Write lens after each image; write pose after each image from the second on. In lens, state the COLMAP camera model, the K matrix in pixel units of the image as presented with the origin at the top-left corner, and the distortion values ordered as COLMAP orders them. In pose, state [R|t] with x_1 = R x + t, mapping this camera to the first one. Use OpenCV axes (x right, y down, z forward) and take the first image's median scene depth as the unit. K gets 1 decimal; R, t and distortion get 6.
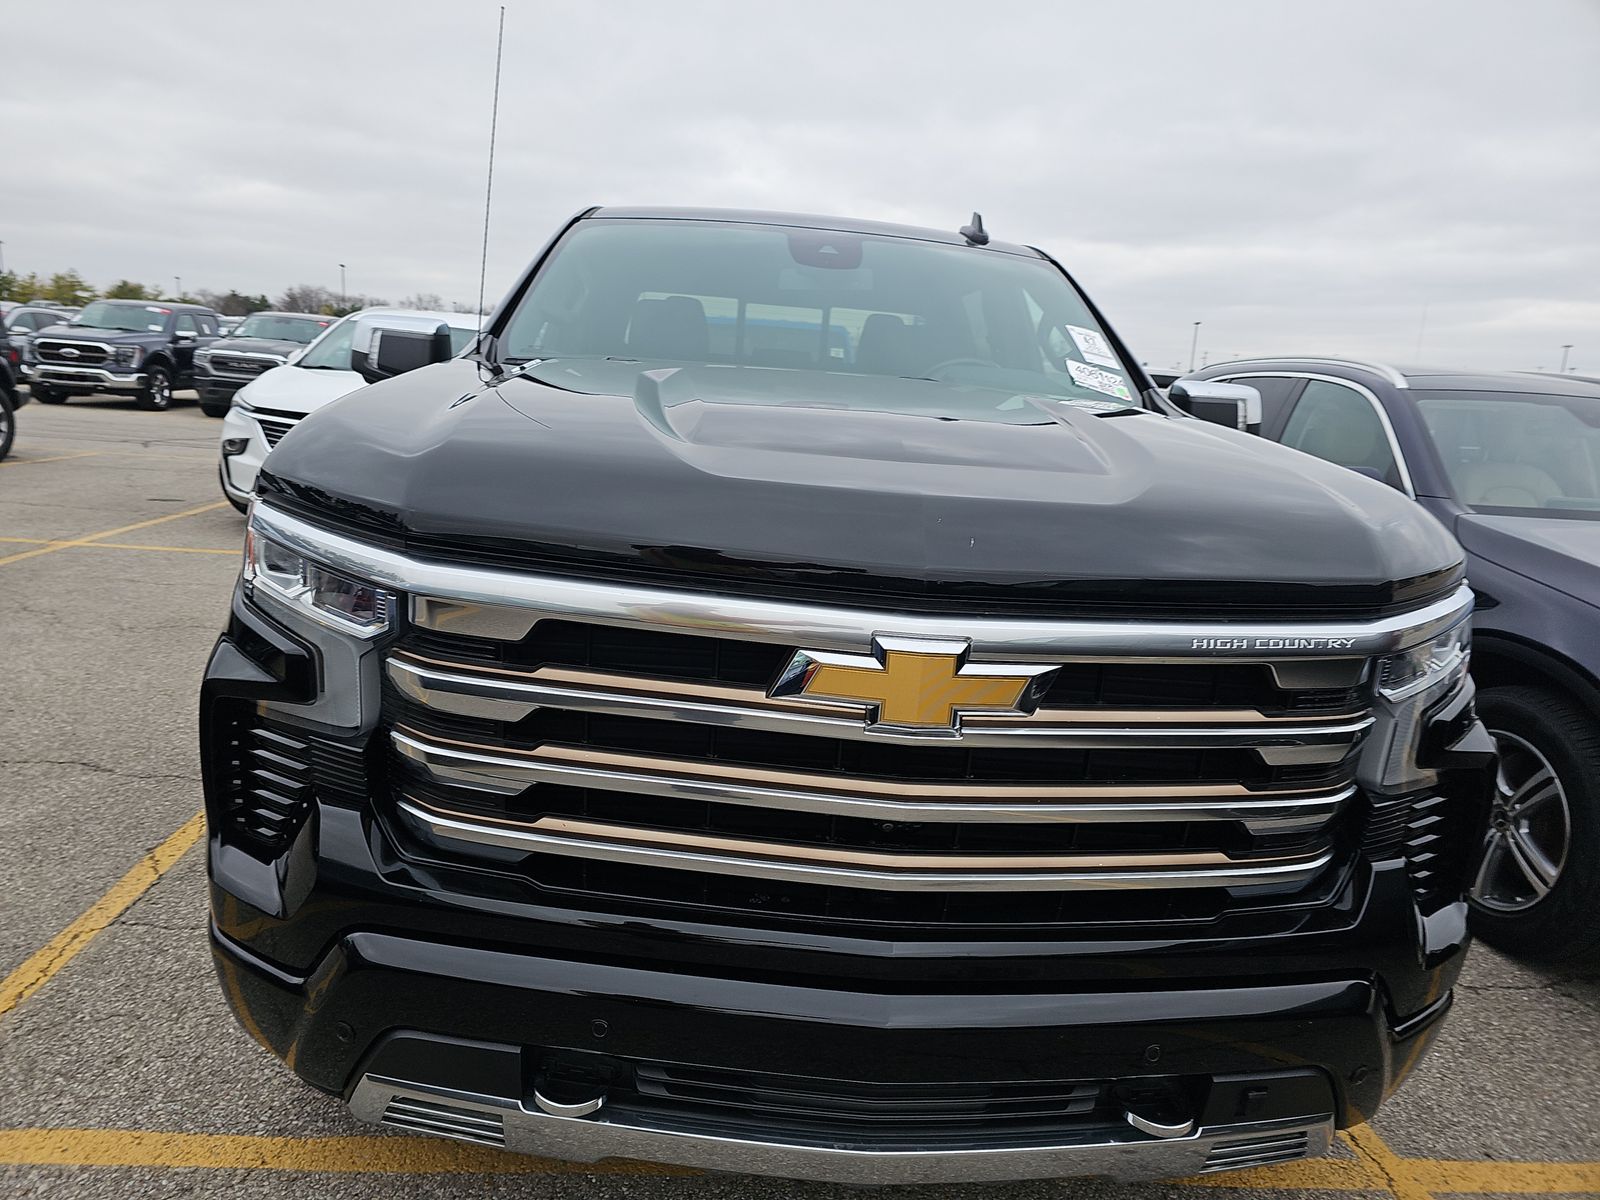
lens RADIAL K [[1080.2, 0, 799.1], [0, 1080.2, 591.2], [0, 0, 1]] dist [0.000433, -0.008839]
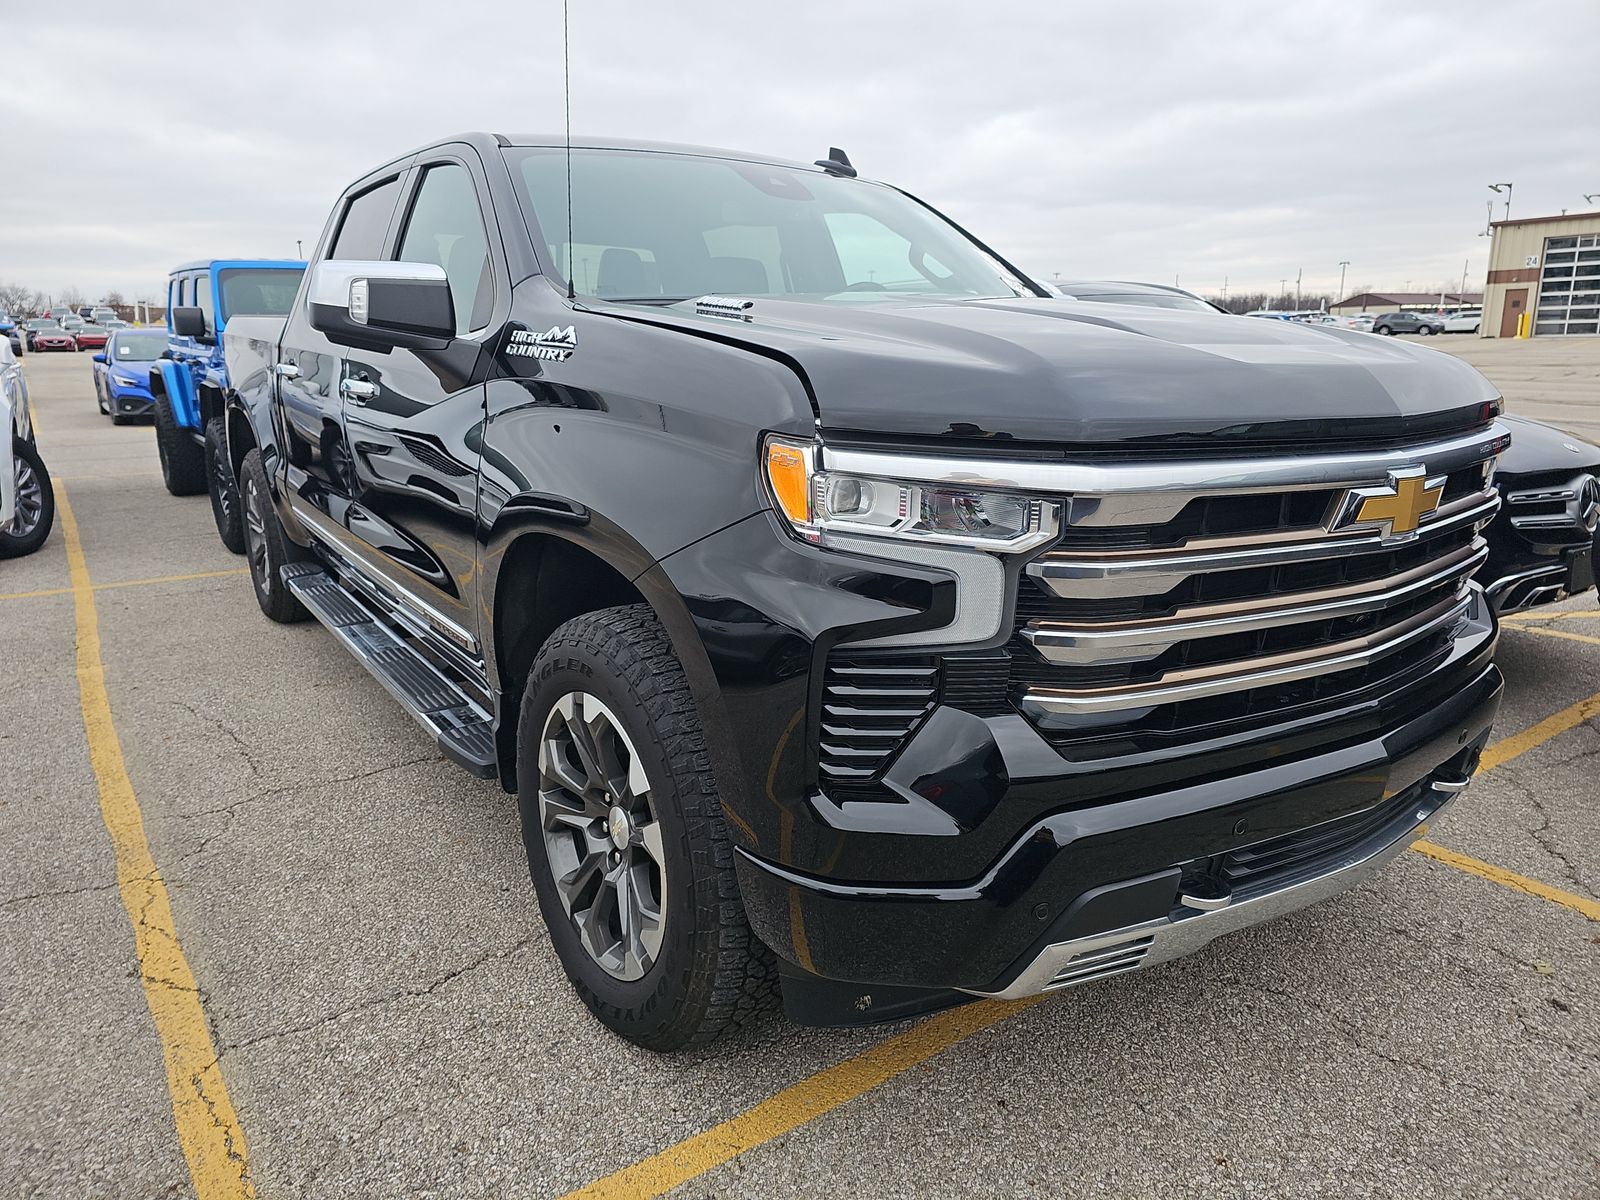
lens RADIAL K [[1080.2, 0, 796.4], [0, 1080.2, 606.7], [0, 0, 1]] dist [0.000433, -0.008839]
pose [[0.844908, -0.195493, 0.497908, -1.113609], [0.163986, 0.980668, 0.106769, -0.049526], [-0.509155, -0.008561, 0.860632, 0.197983]]
